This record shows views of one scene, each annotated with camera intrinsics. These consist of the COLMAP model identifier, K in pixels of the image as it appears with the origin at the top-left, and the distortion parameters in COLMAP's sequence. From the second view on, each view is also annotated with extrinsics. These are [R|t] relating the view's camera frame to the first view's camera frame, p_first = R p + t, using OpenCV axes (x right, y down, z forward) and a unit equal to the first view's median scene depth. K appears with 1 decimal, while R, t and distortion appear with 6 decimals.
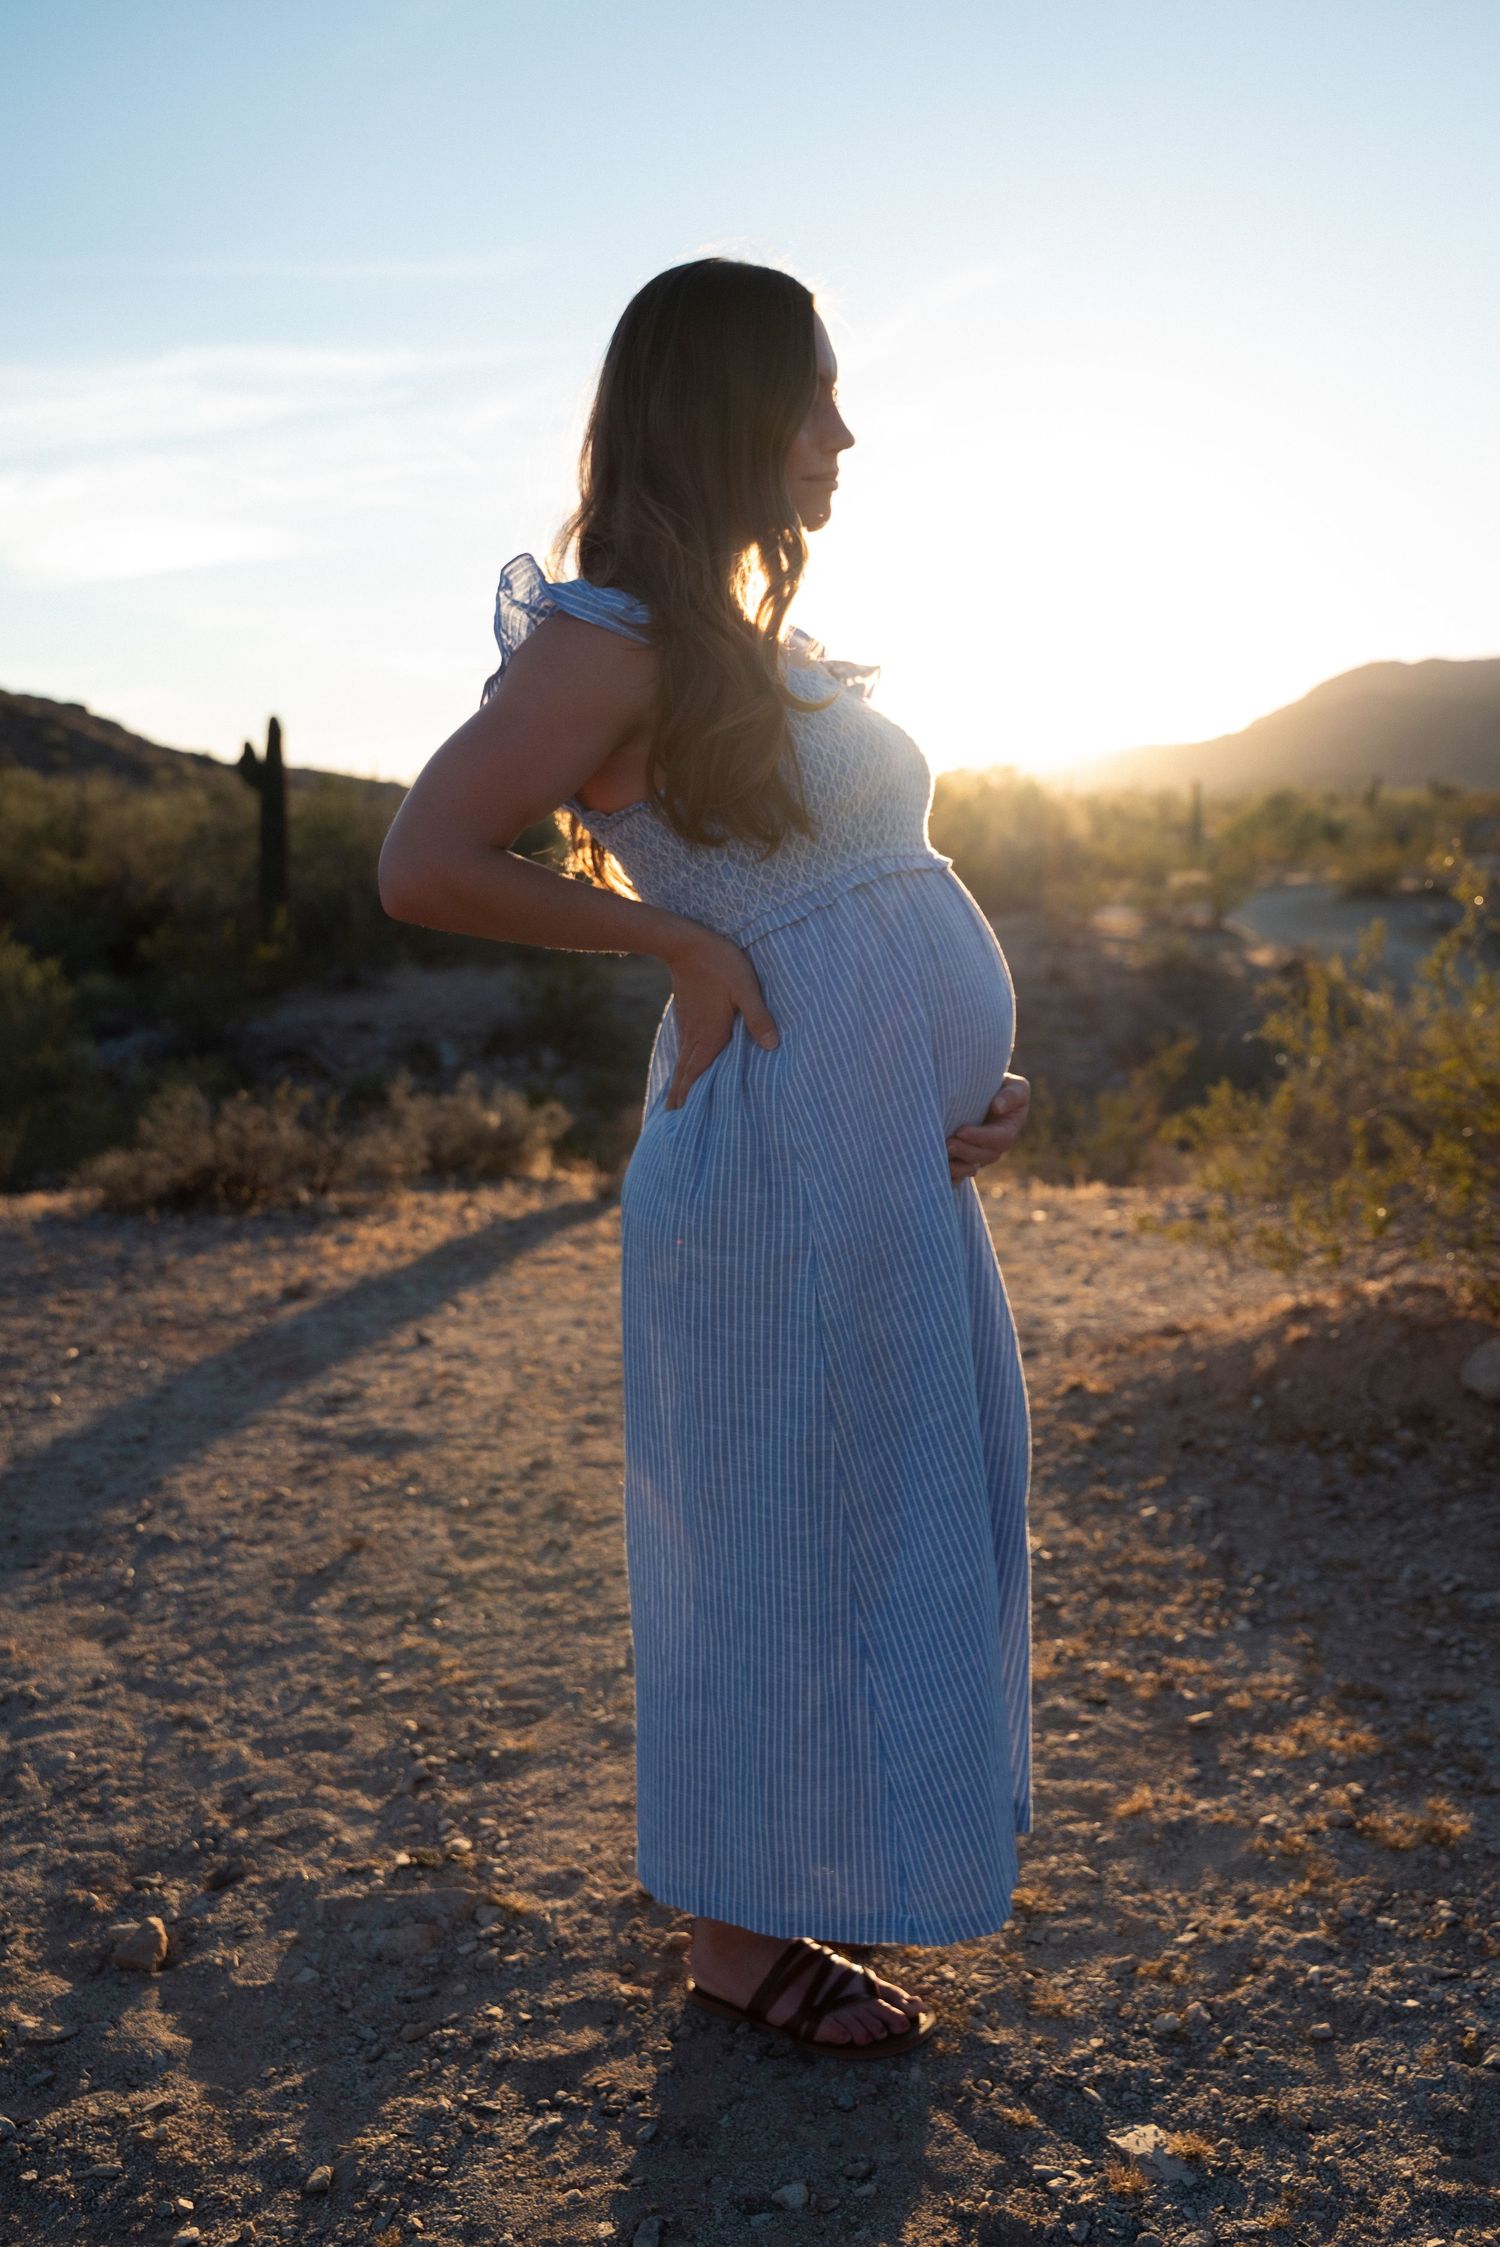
lens RADIAL K [[2050.8, 0, 754.3], [0, 2050.8, 1119.7], [0, 0, 1]] dist [-0.016133, 0.000000]
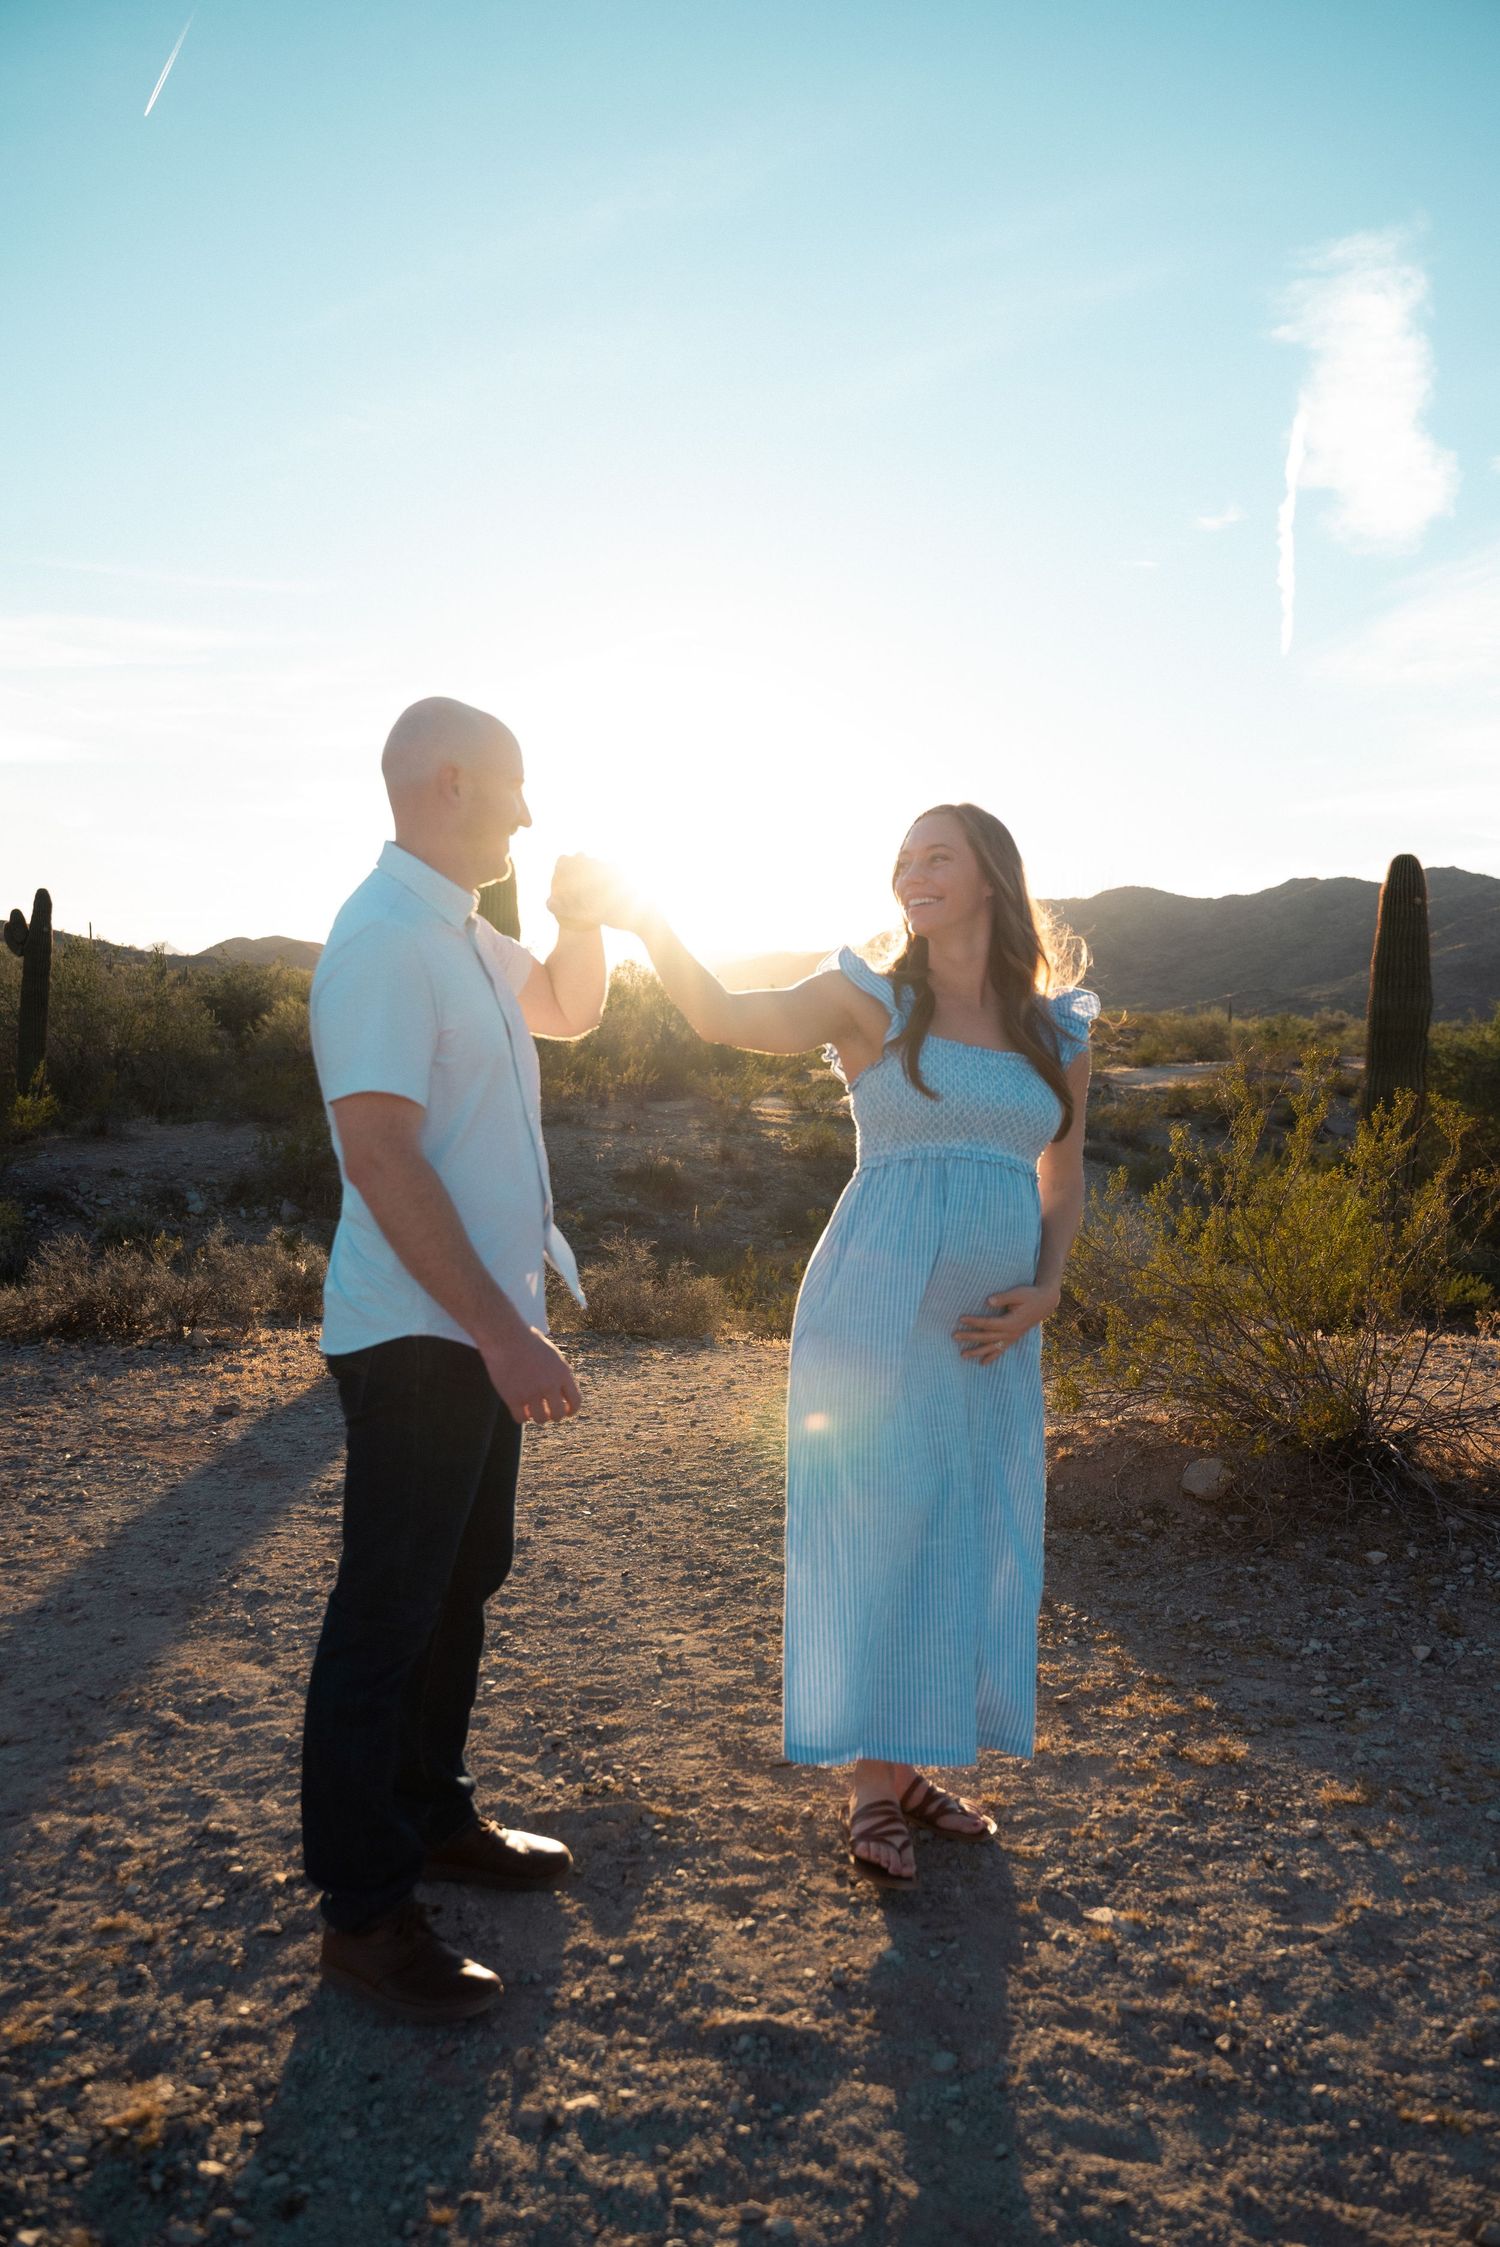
lens RADIAL K [[1815.5, 0, 742.2], [0, 1815.5, 1136.2], [0, 0, 1]] dist [-0.007637, -0.010504]
pose [[0.983929, 0.046125, 0.172500, -0.249671], [-0.033382, 0.996545, -0.076057, -0.017002], [-0.175412, 0.069076, 0.982069, -0.303309]]
